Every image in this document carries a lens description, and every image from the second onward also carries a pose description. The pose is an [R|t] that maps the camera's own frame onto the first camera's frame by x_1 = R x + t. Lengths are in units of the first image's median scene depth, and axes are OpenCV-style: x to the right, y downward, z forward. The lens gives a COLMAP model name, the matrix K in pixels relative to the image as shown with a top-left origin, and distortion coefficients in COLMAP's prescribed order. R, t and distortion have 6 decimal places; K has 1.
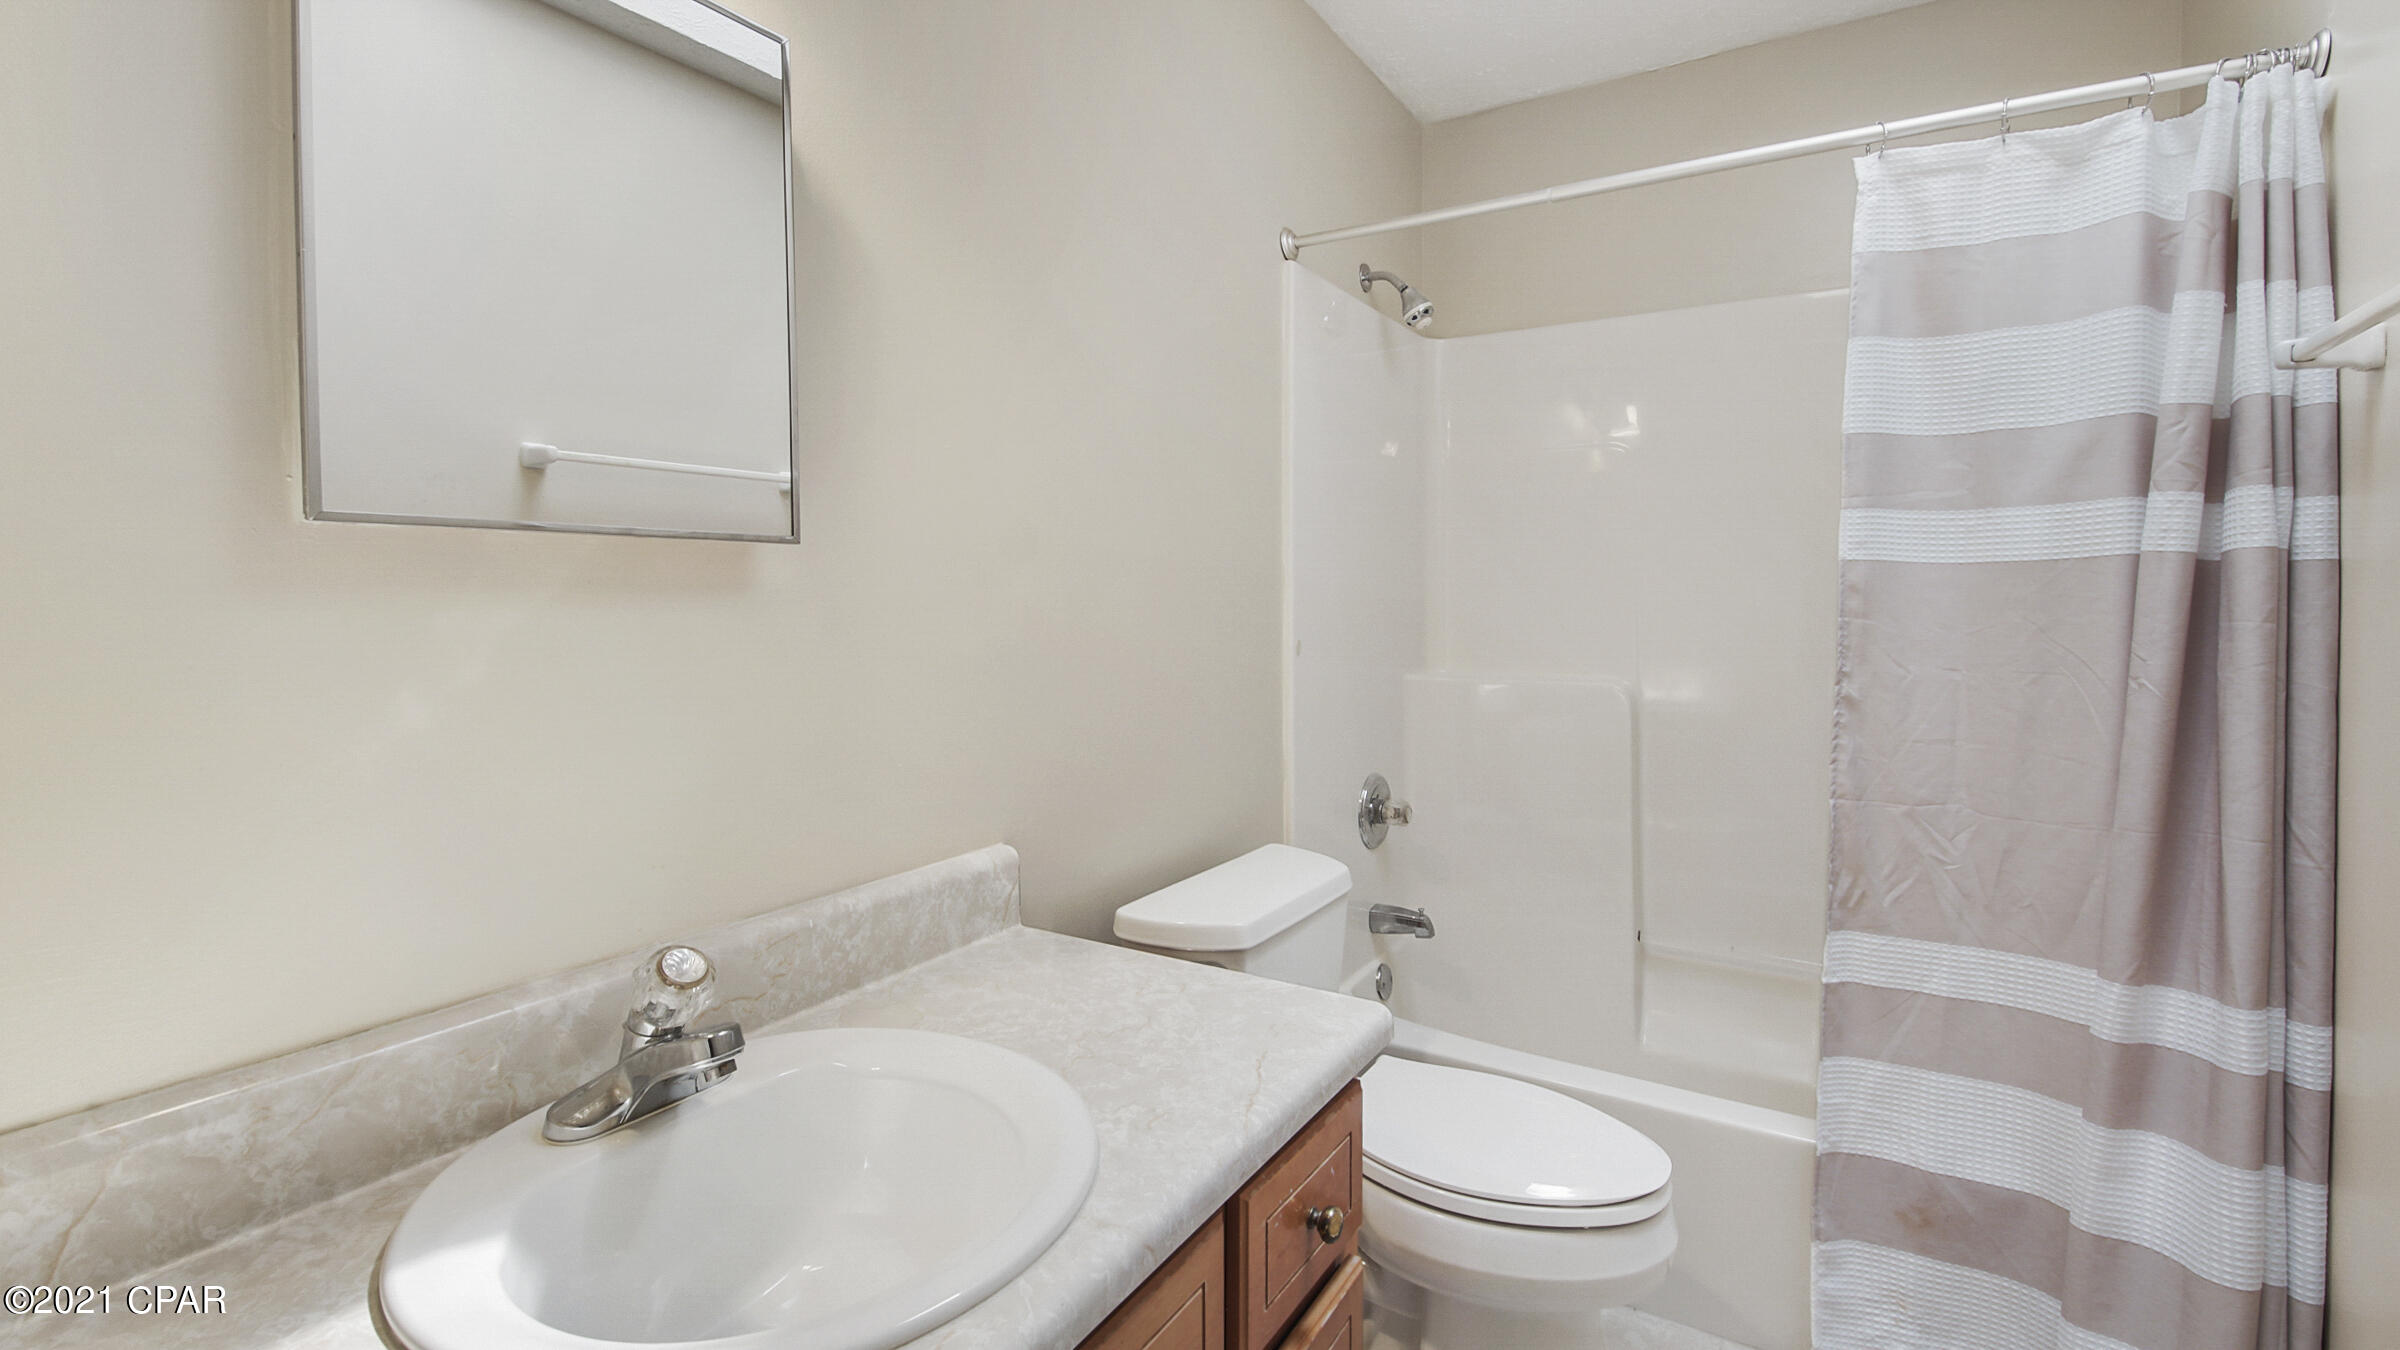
lens RADIAL K [[1070.2, 0, 1203.7], [0, 1070.2, 618.1], [0, 0, 1]] dist [0.033727, -0.019735]
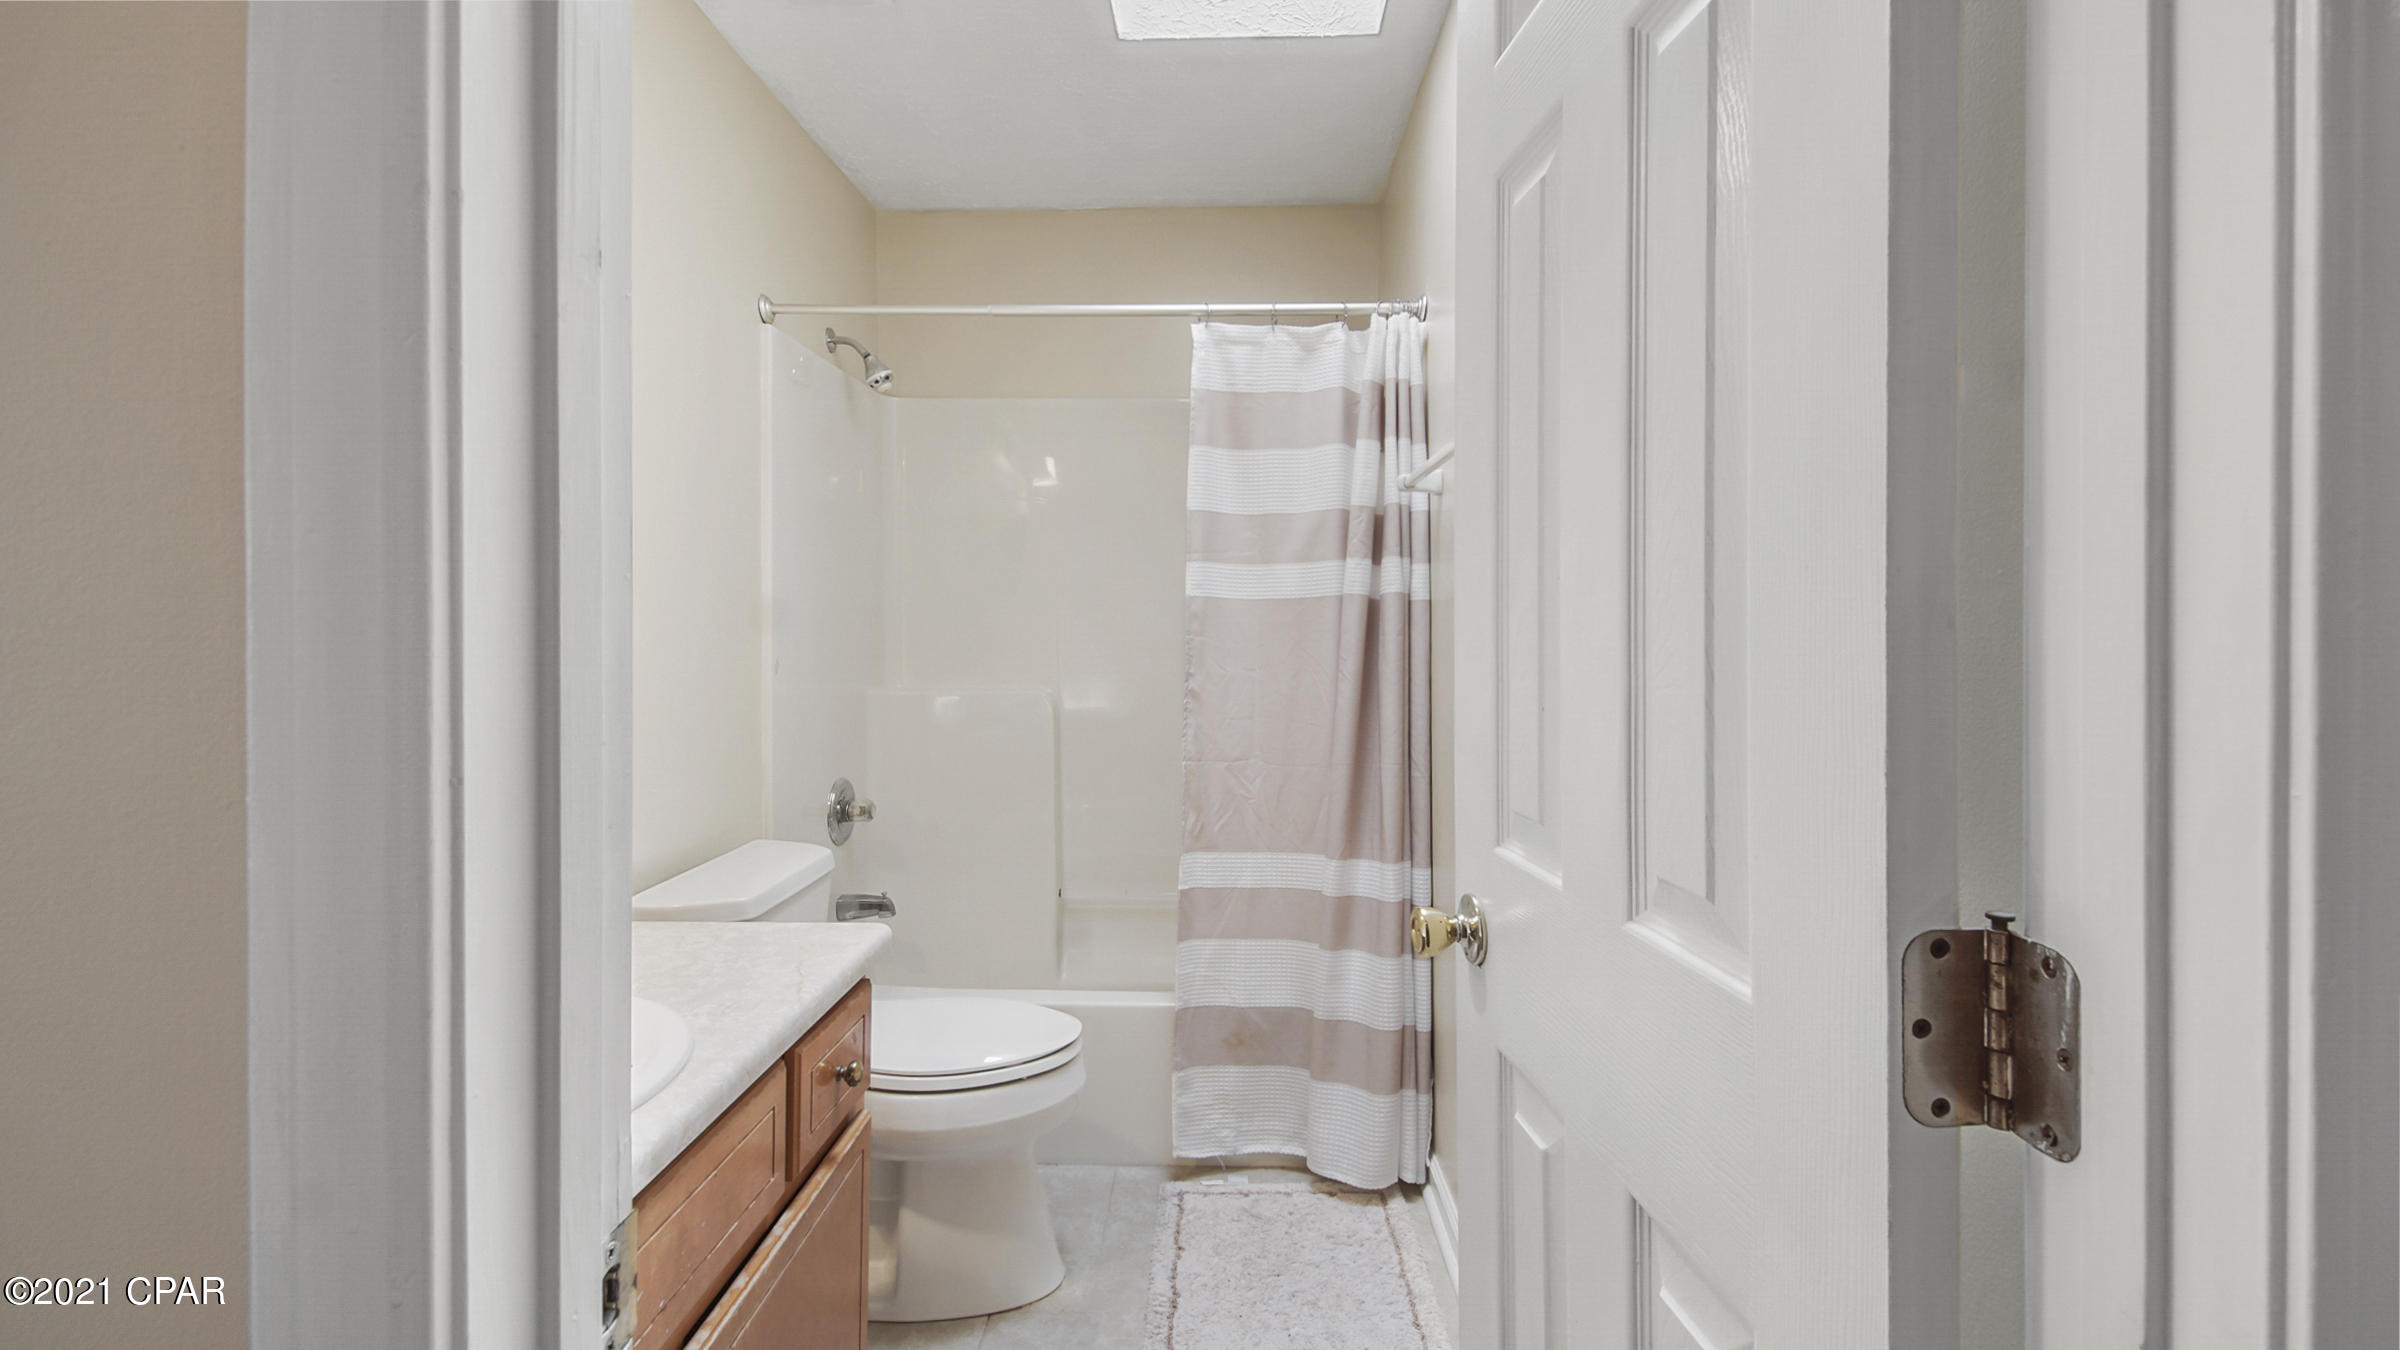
lens RADIAL K [[1070.2, 0, 1203.7], [0, 1070.2, 618.1], [0, 0, 1]] dist [0.033727, -0.019735]
pose [[0.868045, 0.000496, 0.496485, -0.119148], [0.010300, 0.999766, -0.019008, 0.003651], [-0.496378, 0.021614, 0.867837, -0.290892]]
